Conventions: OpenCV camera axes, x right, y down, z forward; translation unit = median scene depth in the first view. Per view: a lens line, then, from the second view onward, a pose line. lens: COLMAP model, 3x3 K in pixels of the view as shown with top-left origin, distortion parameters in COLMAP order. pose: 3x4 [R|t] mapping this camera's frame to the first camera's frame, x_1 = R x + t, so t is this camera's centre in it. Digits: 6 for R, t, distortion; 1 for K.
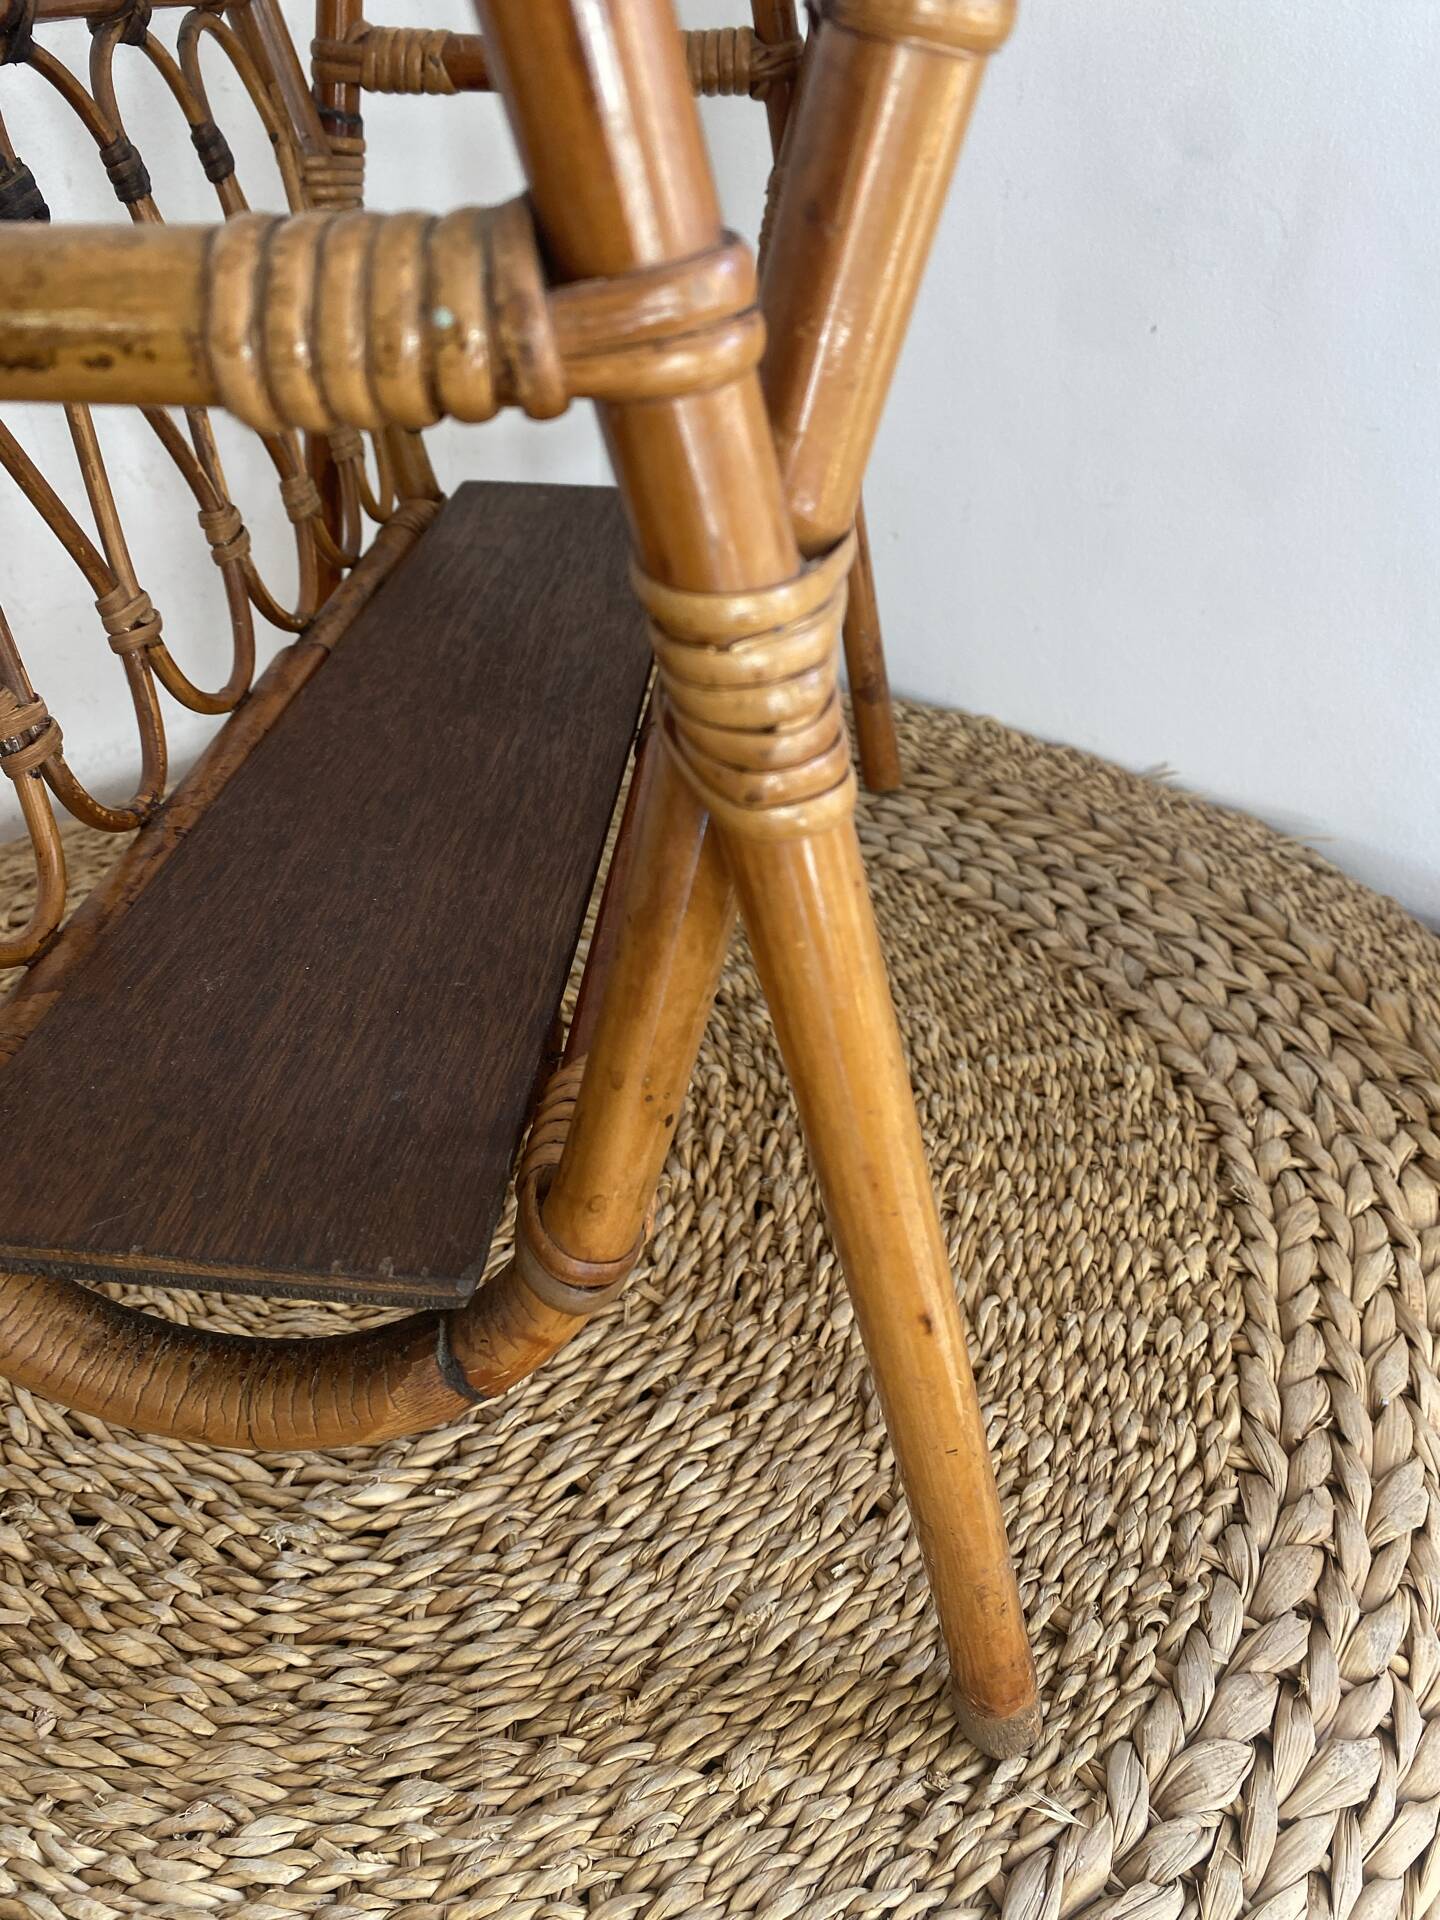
lens RADIAL K [[1563.1, 0, 721.5], [0, 1563.1, 961.6], [0, 0, 1]] dist [0.029950, -0.025941]
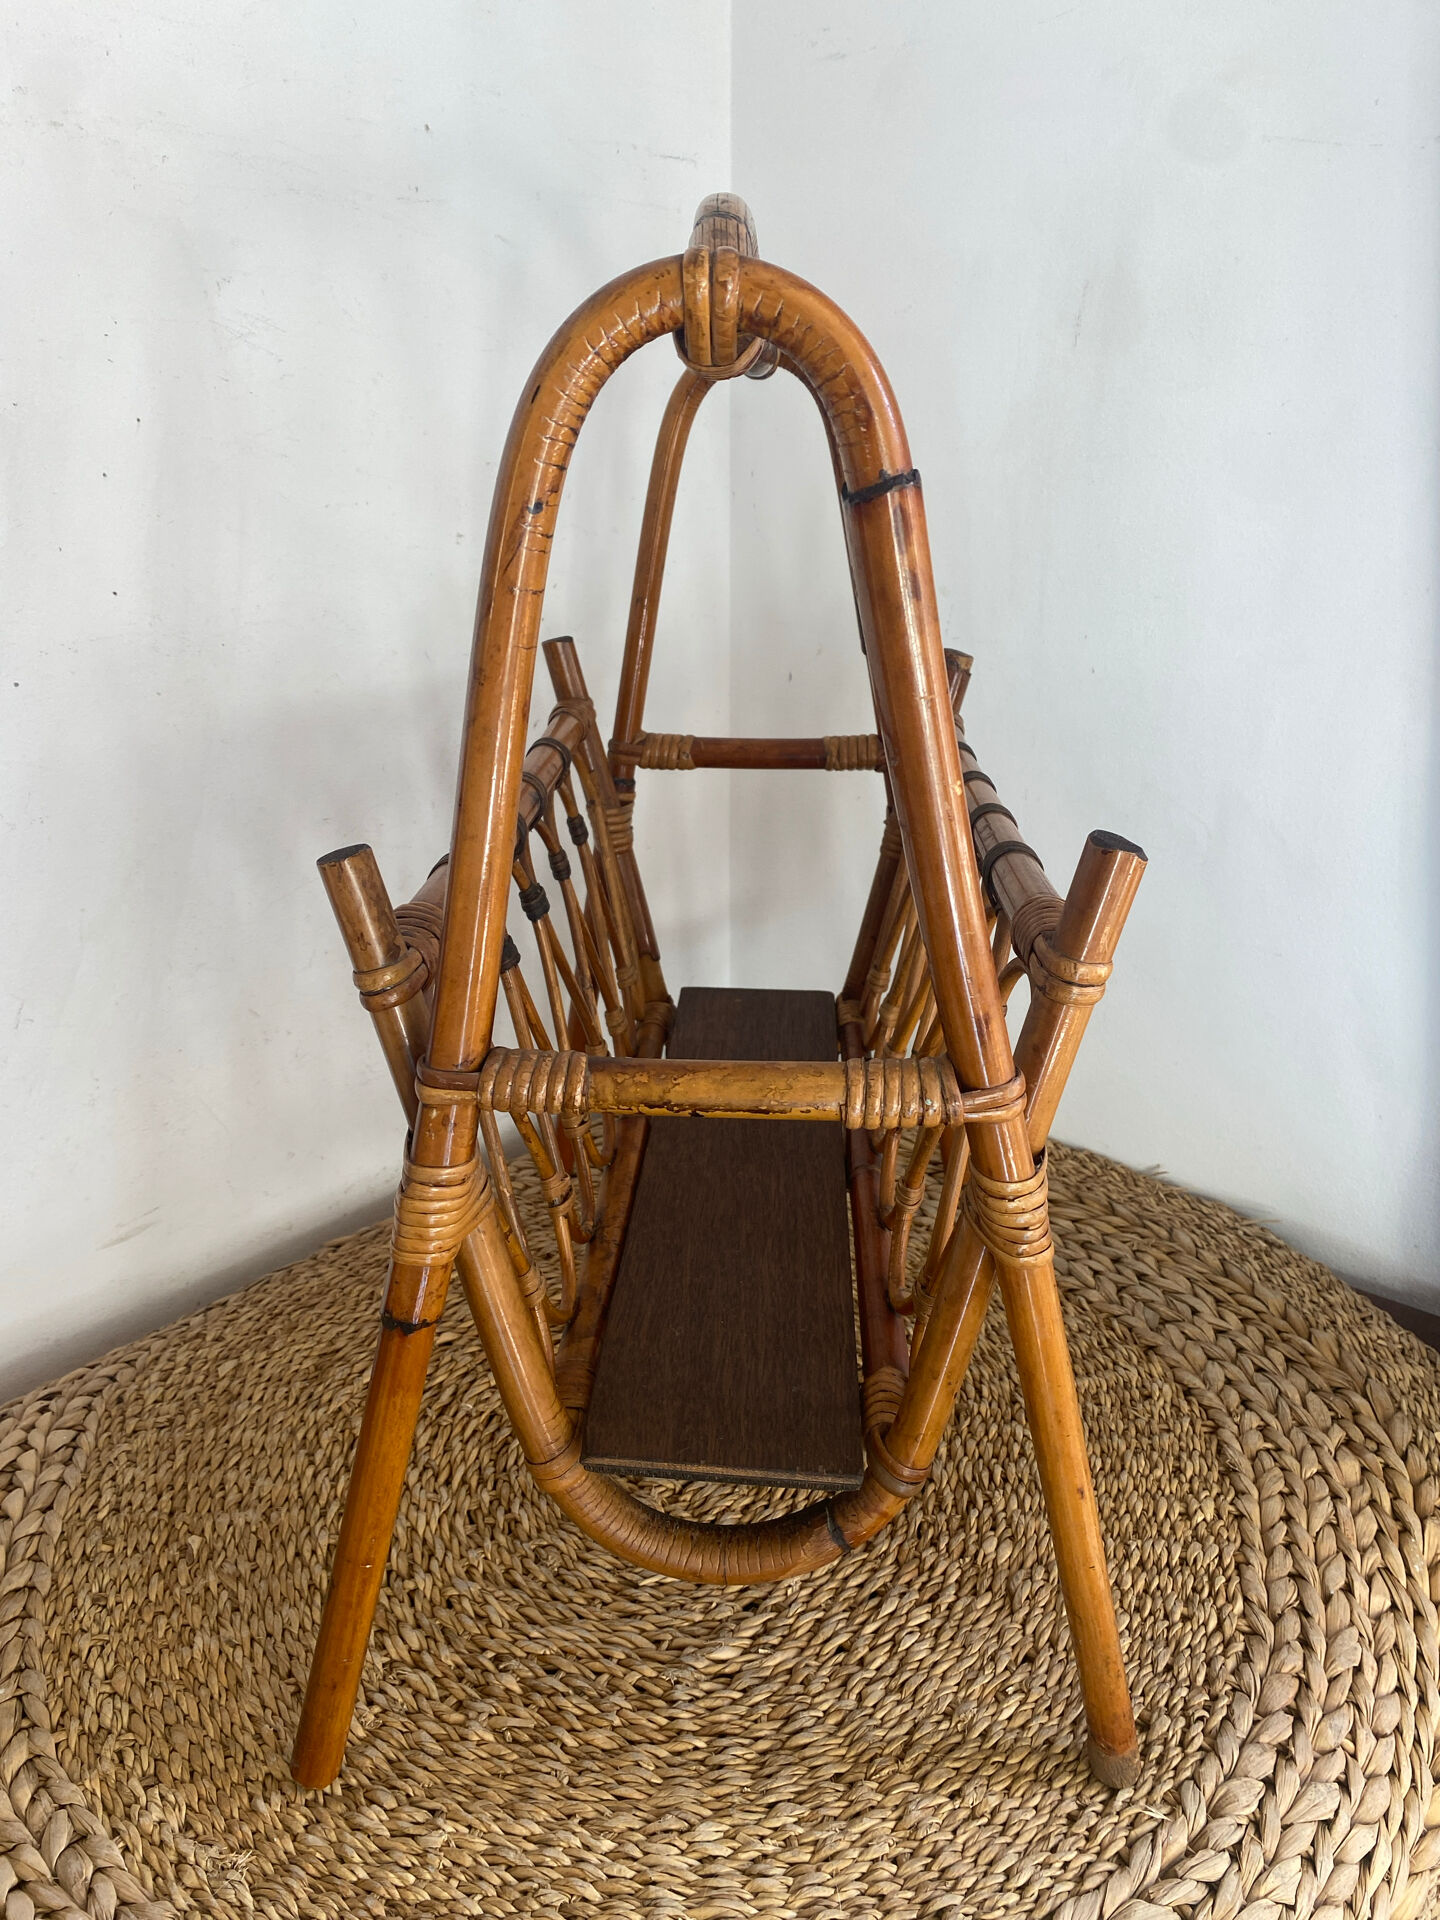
lens RADIAL K [[1563.1, 0, 723.8], [0, 1563.1, 944.6], [0, 0, 1]] dist [0.029950, -0.025941]
pose [[0.999838, -0.010644, 0.014541, -0.221721], [0.013666, 0.973849, -0.226786, -0.009715], [-0.011747, 0.226948, 0.973836, -0.728639]]
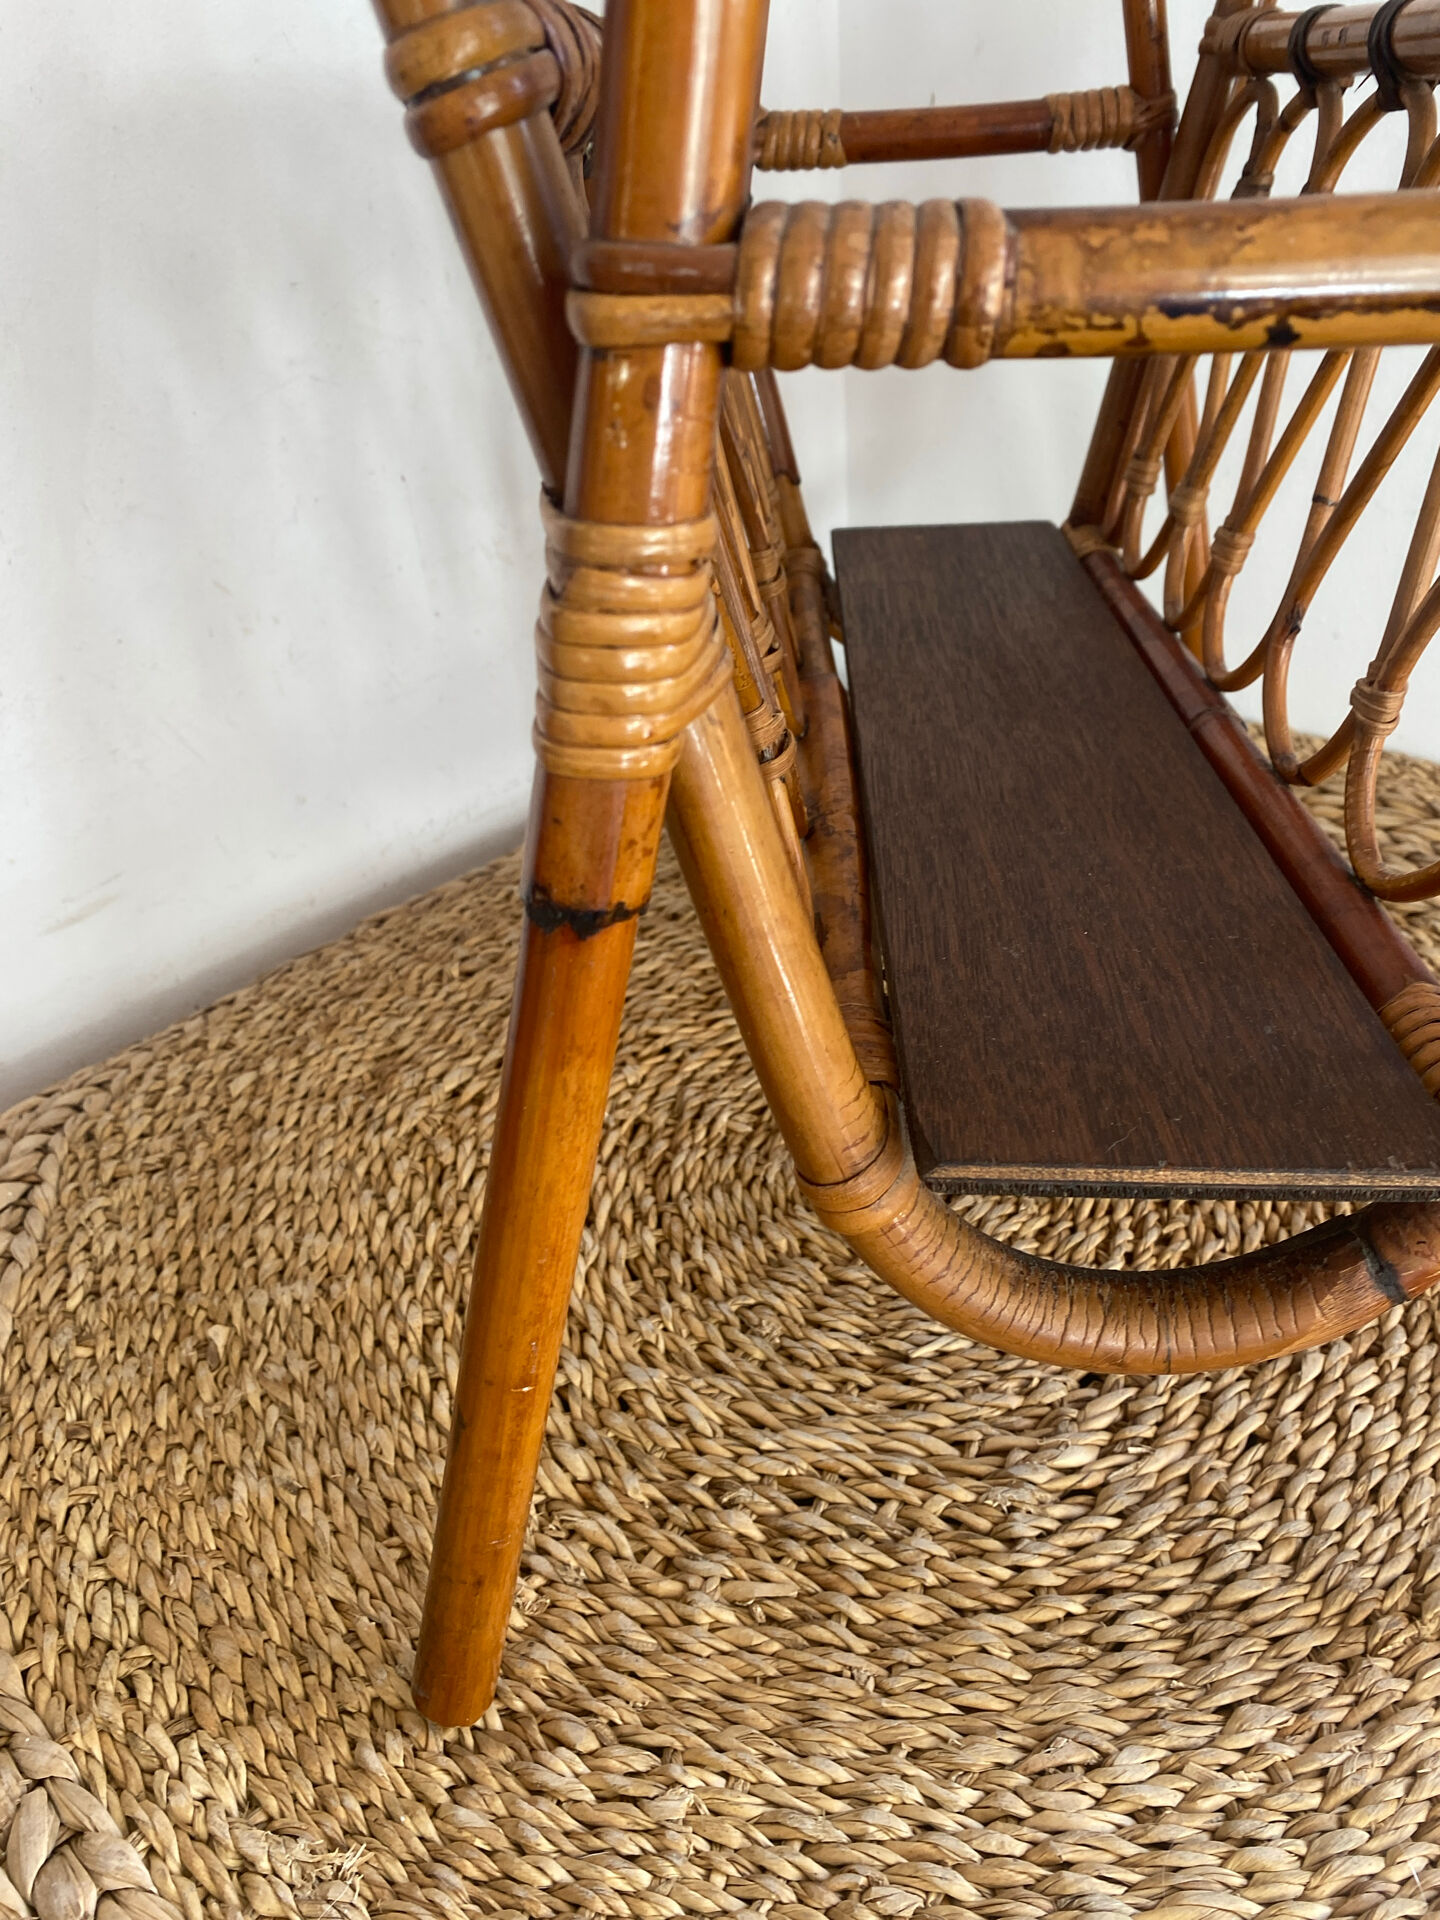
lens RADIAL K [[1563.1, 0, 725.7], [0, 1563.1, 955.4], [0, 0, 1]] dist [0.029950, -0.025941]
pose [[0.997173, -0.074628, 0.008732, -0.407507], [0.074996, 0.995676, -0.054823, 0.046673], [-0.004603, 0.055323, 0.998458, -0.049735]]
